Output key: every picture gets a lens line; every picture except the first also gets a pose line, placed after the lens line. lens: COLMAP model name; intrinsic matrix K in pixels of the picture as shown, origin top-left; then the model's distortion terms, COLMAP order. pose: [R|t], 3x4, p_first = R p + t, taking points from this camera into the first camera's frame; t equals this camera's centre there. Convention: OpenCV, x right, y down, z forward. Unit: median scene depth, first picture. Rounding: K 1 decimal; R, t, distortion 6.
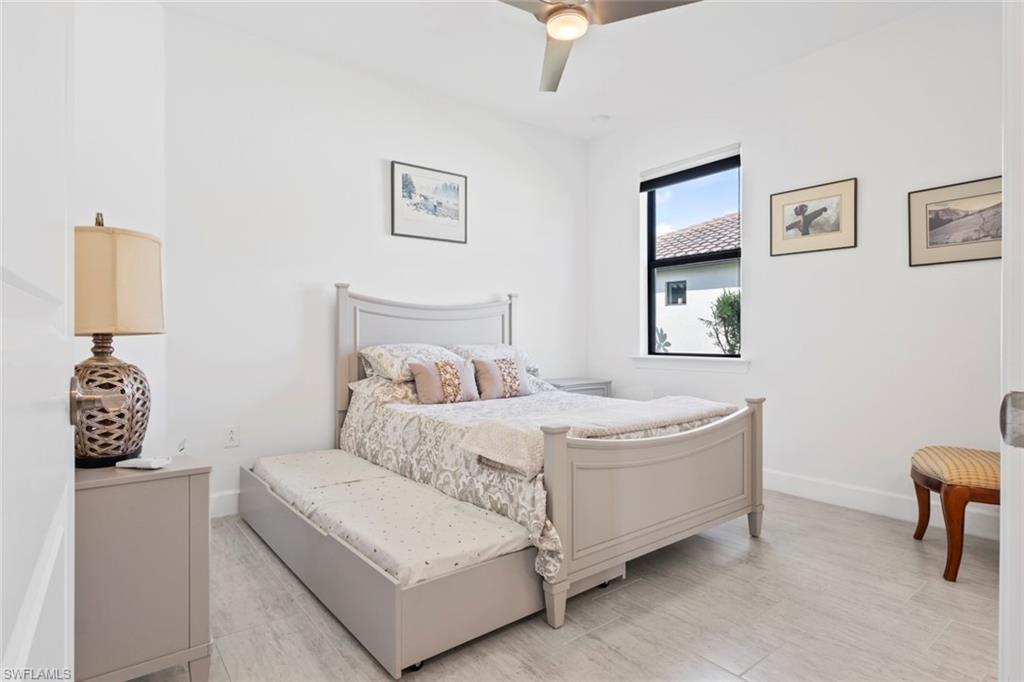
lens RADIAL K [[540.8, 0, 519.6], [0, 540.8, 341.0], [0, 0, 1]] dist [-0.003081, 0.001751]
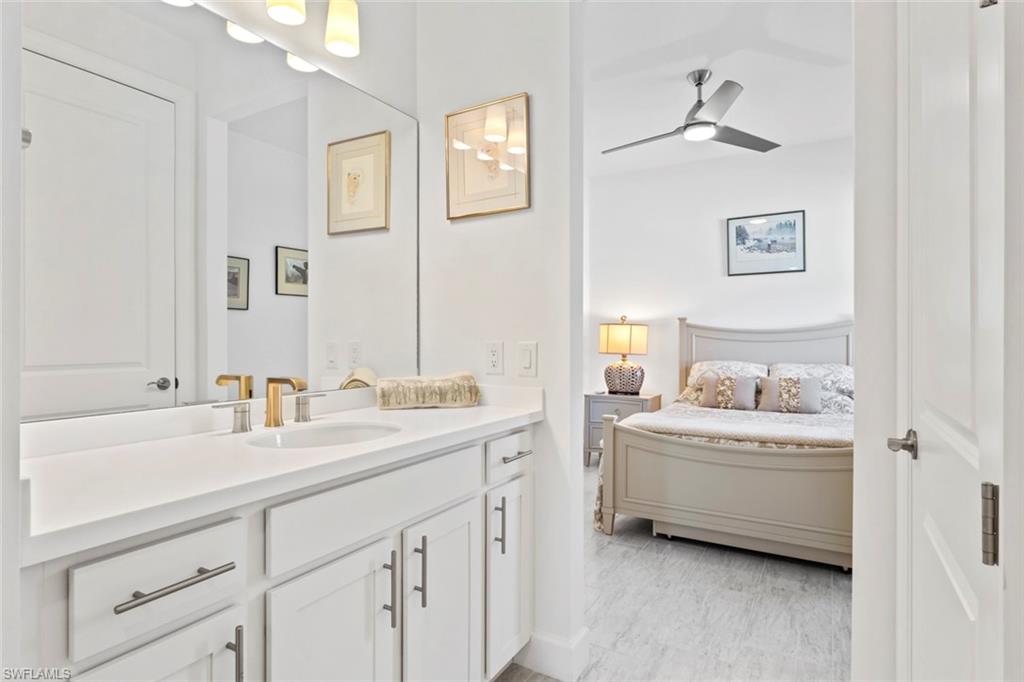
lens RADIAL K [[540.8, 0, 505.8], [0, 540.8, 340.6], [0, 0, 1]] dist [-0.003081, 0.001751]
pose [[0.360353, 0.005602, -0.932799, 0.842289], [-0.007310, 0.999968, 0.003182, -0.046023], [0.932788, 0.005672, 0.360382, 0.045406]]
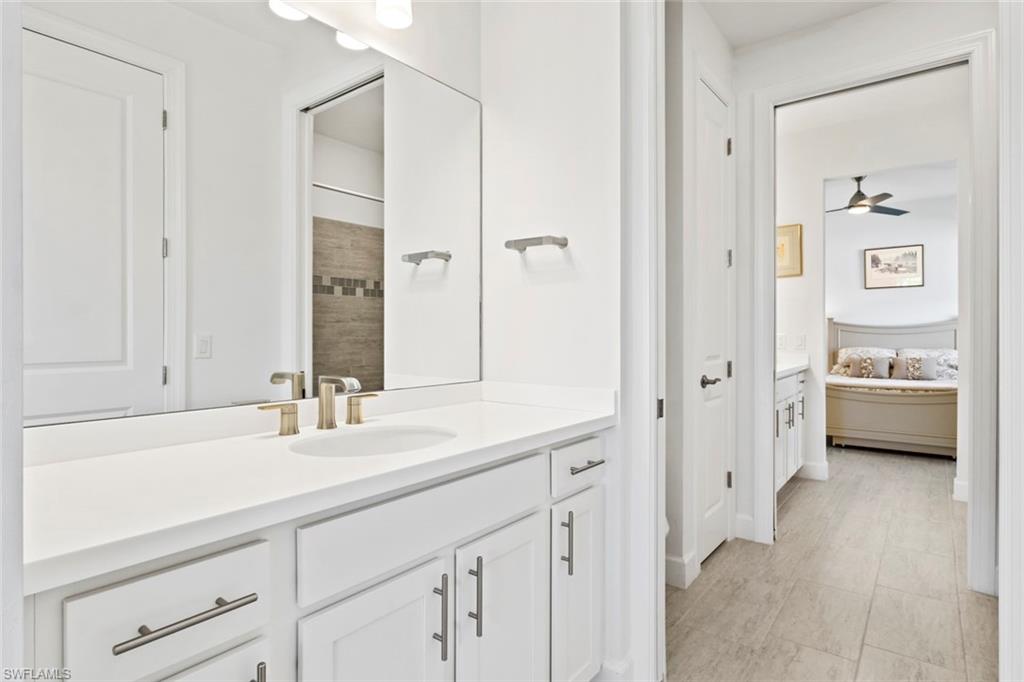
lens RADIAL K [[540.8, 0, 513.9], [0, 540.8, 341.1], [0, 0, 1]] dist [-0.003081, 0.001751]
pose [[0.243006, 0.012390, -0.969946, 1.393564], [-0.000200, 0.999919, 0.012723, -0.043235], [0.970025, -0.002897, 0.242989, -0.688457]]
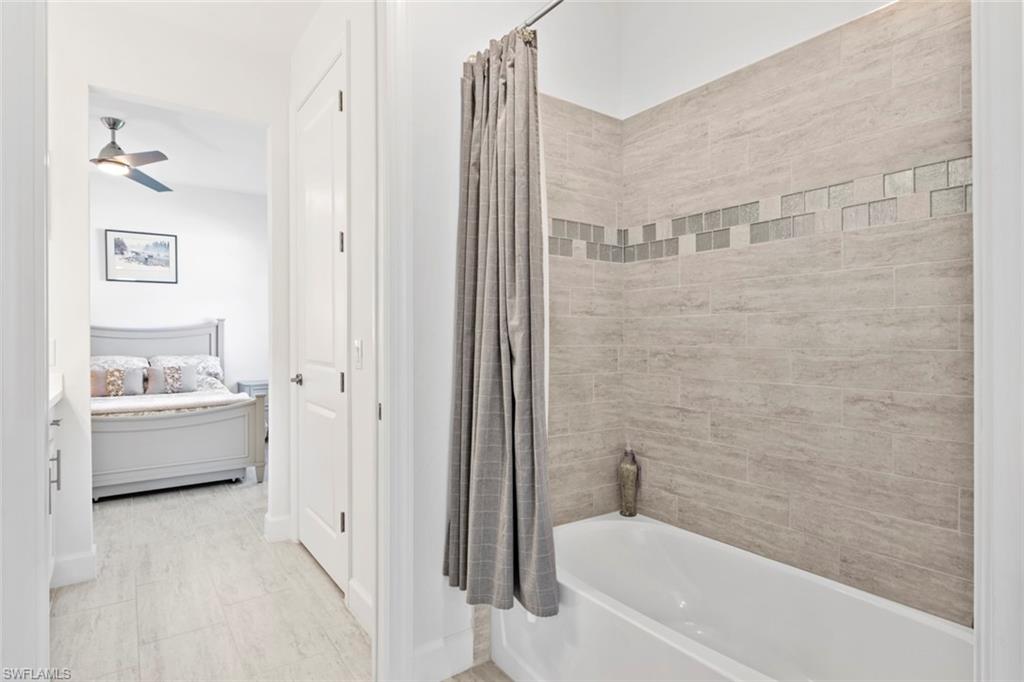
lens RADIAL K [[540.8, 0, 512.6], [0, 540.8, 338.2], [0, 0, 1]] dist [-0.003081, 0.001751]
pose [[0.999080, 0.001016, -0.042879, 0.989590], [-0.001079, 0.999998, -0.001449, -0.044057], [0.042877, 0.001494, 0.999079, -0.430717]]
